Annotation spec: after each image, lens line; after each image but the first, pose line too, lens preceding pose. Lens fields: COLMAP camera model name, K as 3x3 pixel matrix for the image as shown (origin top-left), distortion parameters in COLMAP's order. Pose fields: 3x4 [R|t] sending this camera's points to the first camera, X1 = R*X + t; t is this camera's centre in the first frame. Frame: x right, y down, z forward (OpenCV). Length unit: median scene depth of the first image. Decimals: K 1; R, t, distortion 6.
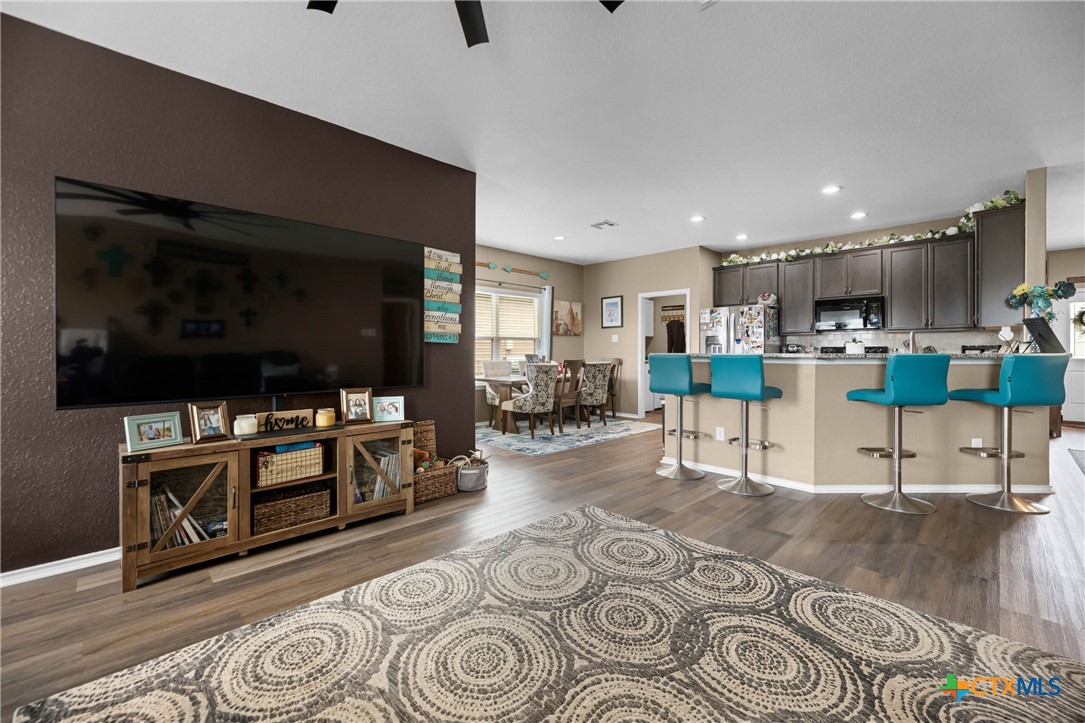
lens RADIAL K [[451.7, 0, 538.0], [0, 451.7, 347.3], [0, 0, 1]] dist [0.000341, -0.000343]
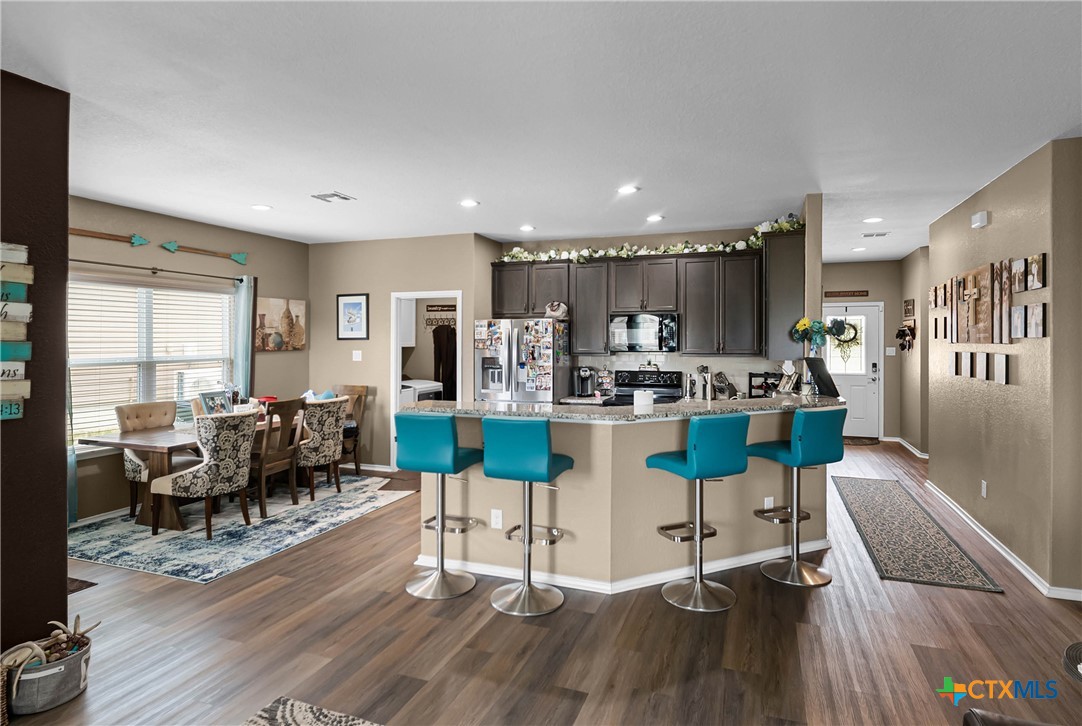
lens RADIAL K [[603.0, 0, 541.0], [0, 603.0, 334.5], [0, 0, 1]] dist [0.006390, -0.003141]
pose [[0.903318, 0.001662, 0.428967, 0.062217], [-0.001473, 0.999999, -0.000772, -0.104524], [-0.428968, 0.000065, 0.903320, 0.119623]]
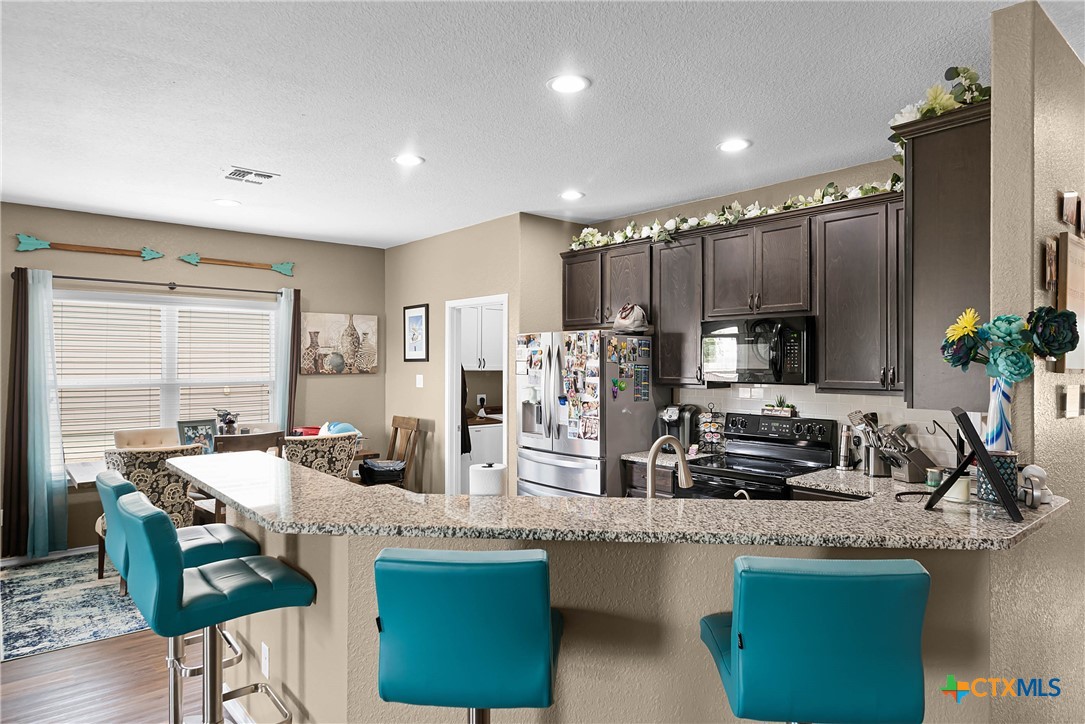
lens RADIAL K [[652.7, 0, 540.0], [0, 652.7, 358.0], [0, 0, 1]] dist [0.005756, -0.001791]
pose [[0.997762, 0.000583, -0.066859, 0.758468], [-0.000403, 0.999996, 0.002703, -0.101833], [0.066861, -0.002670, 0.997759, 0.431124]]
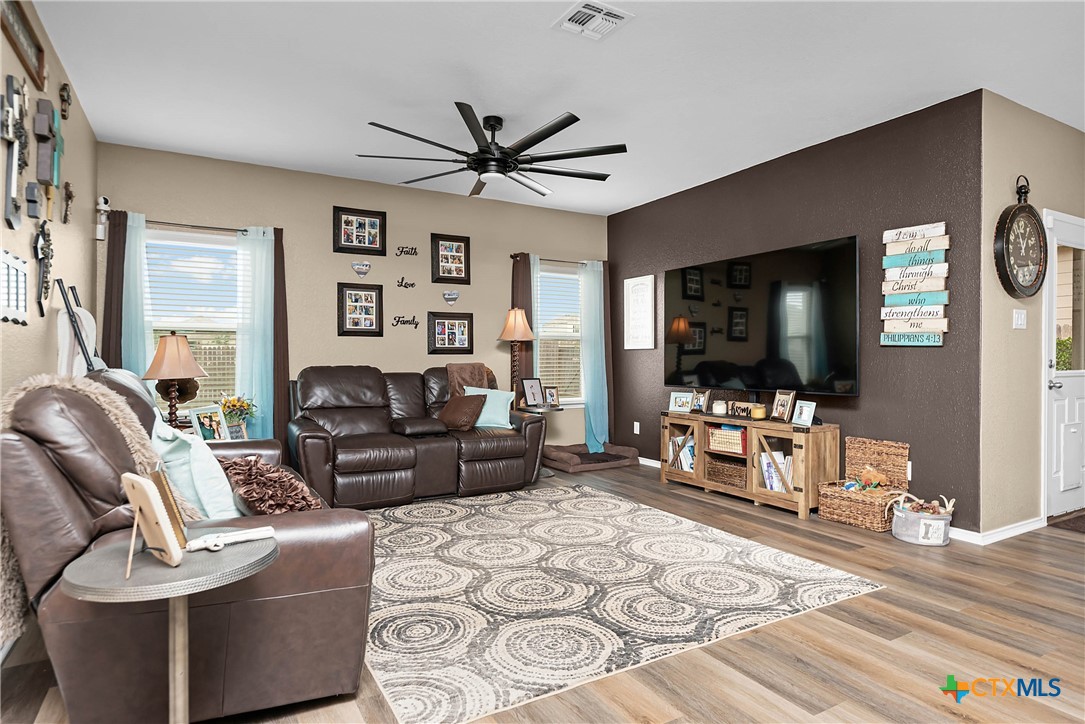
lens RADIAL K [[604.7, 0, 544.2], [0, 604.7, 370.5], [0, 0, 1]] dist [0.006390, -0.003141]
pose [[-0.244183, 0.020588, -0.969510, 0.920015], [0.008405, 0.999782, 0.019114, 0.006869], [0.969693, -0.003482, -0.244303, 0.615990]]
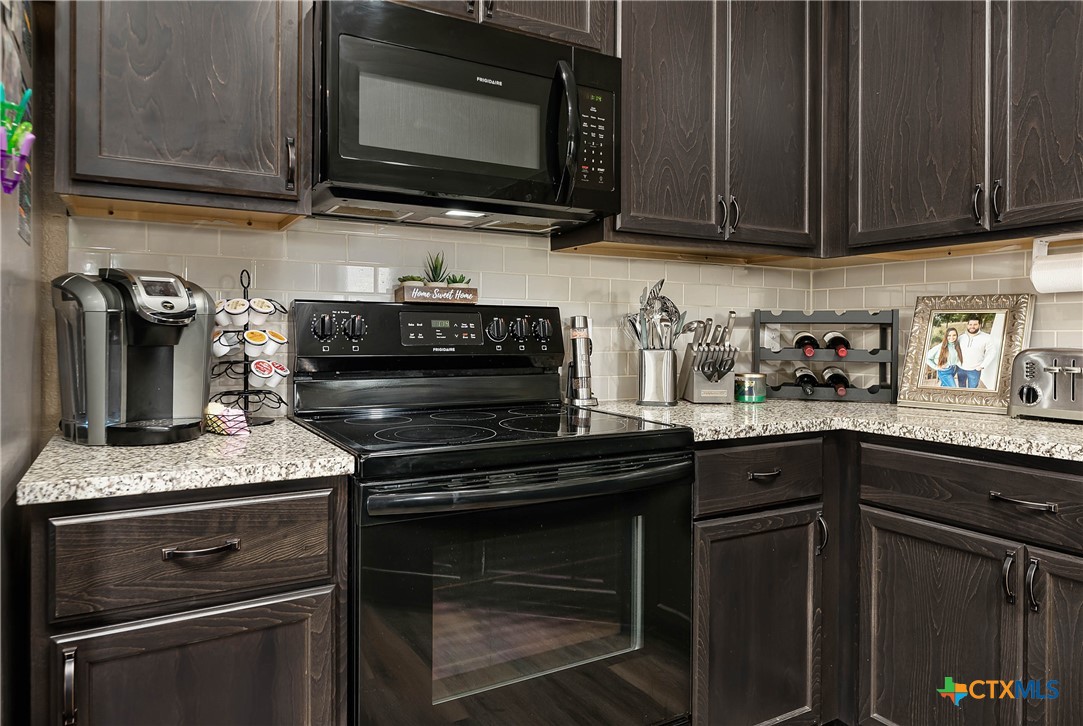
lens RADIAL K [[735.7, 0, 544.8], [0, 735.7, 337.5], [0, 0, 1]] dist [0.009860, 0.010605]
pose [[0.241899, -0.005008, 0.970289, 0.612896], [-0.012178, 0.999892, 0.008197, 0.016150], [-0.970225, -0.013799, 0.241812, 1.357336]]
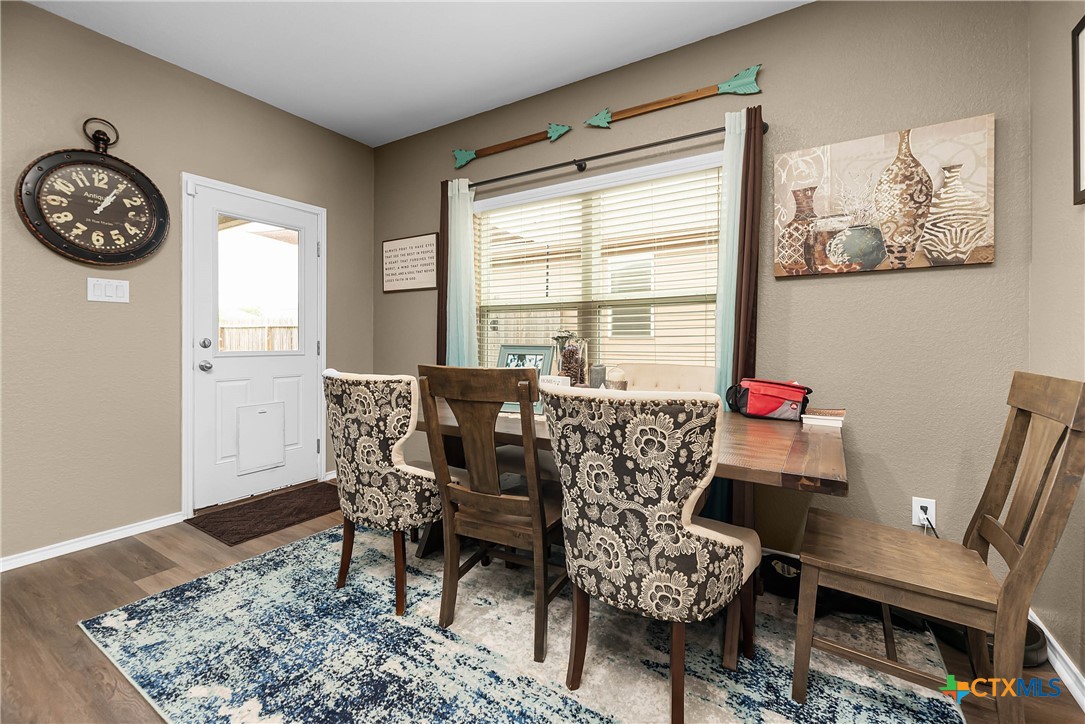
lens RADIAL K [[451.7, 0, 547.2], [0, 451.7, 346.9], [0, 0, 1]] dist [0.000341, -0.000343]
pose [[0.252773, 0.013503, -0.967431, 0.539834], [0.002921, 0.999887, 0.014719, 0.021086], [0.967521, -0.006547, 0.252705, 1.585870]]
